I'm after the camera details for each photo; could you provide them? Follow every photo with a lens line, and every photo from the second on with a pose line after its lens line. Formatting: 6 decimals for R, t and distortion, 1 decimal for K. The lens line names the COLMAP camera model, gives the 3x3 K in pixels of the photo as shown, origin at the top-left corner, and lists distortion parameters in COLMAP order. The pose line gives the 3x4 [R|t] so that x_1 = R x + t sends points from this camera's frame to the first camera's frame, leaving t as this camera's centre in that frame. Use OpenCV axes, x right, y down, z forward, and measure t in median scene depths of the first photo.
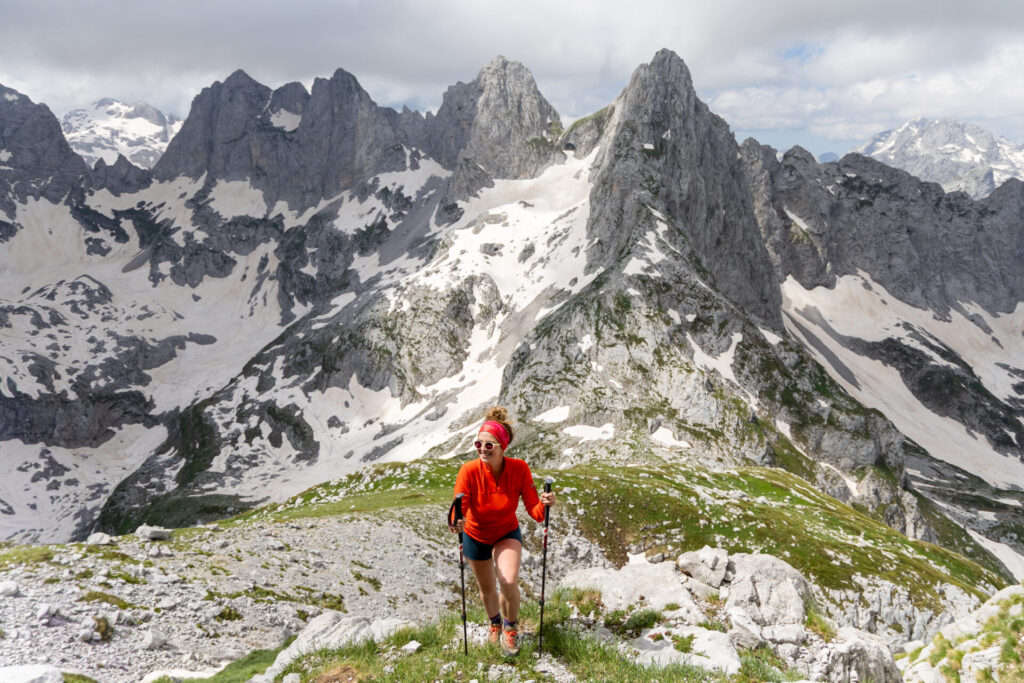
lens RADIAL K [[688.4, 0, 516.4], [0, 688.4, 344.9], [0, 0, 1]] dist [0.009008, -0.000541]
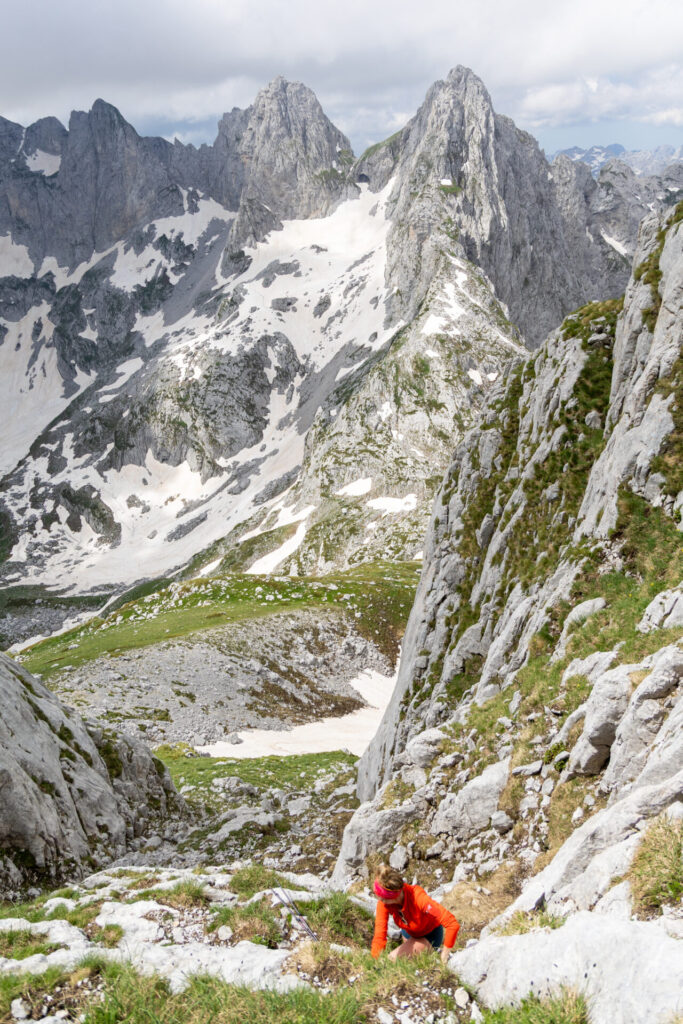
lens RADIAL K [[757.8, 0, 340.1], [0, 757.8, 479.7], [0, 0, 1]] dist [0.007084, 0.000044]
pose [[0.997596, -0.068187, 0.012343, 0.010434], [0.066177, 0.990305, 0.122131, -0.025647], [-0.020551, -0.121021, 0.992437, -0.046213]]
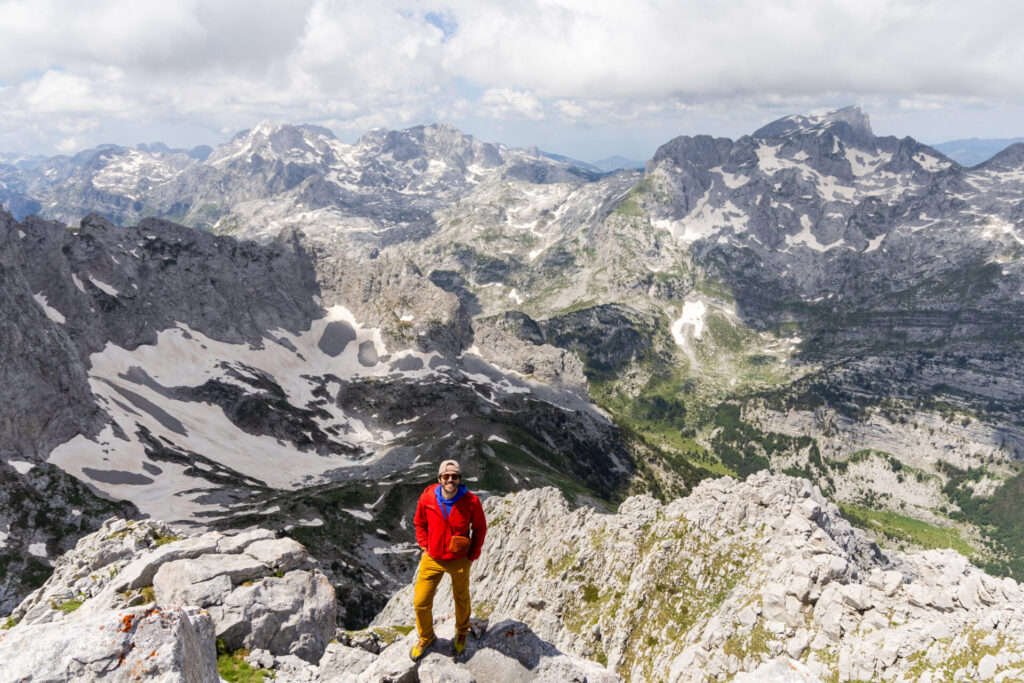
lens RADIAL K [[688.4, 0, 516.4], [0, 688.4, 344.9], [0, 0, 1]] dist [0.009008, -0.000541]
pose [[0.689307, -0.216626, 0.691324, 0.120764], [0.201135, 0.973958, 0.104642, -0.107757], [-0.695989, 0.066919, 0.714927, -0.270478]]
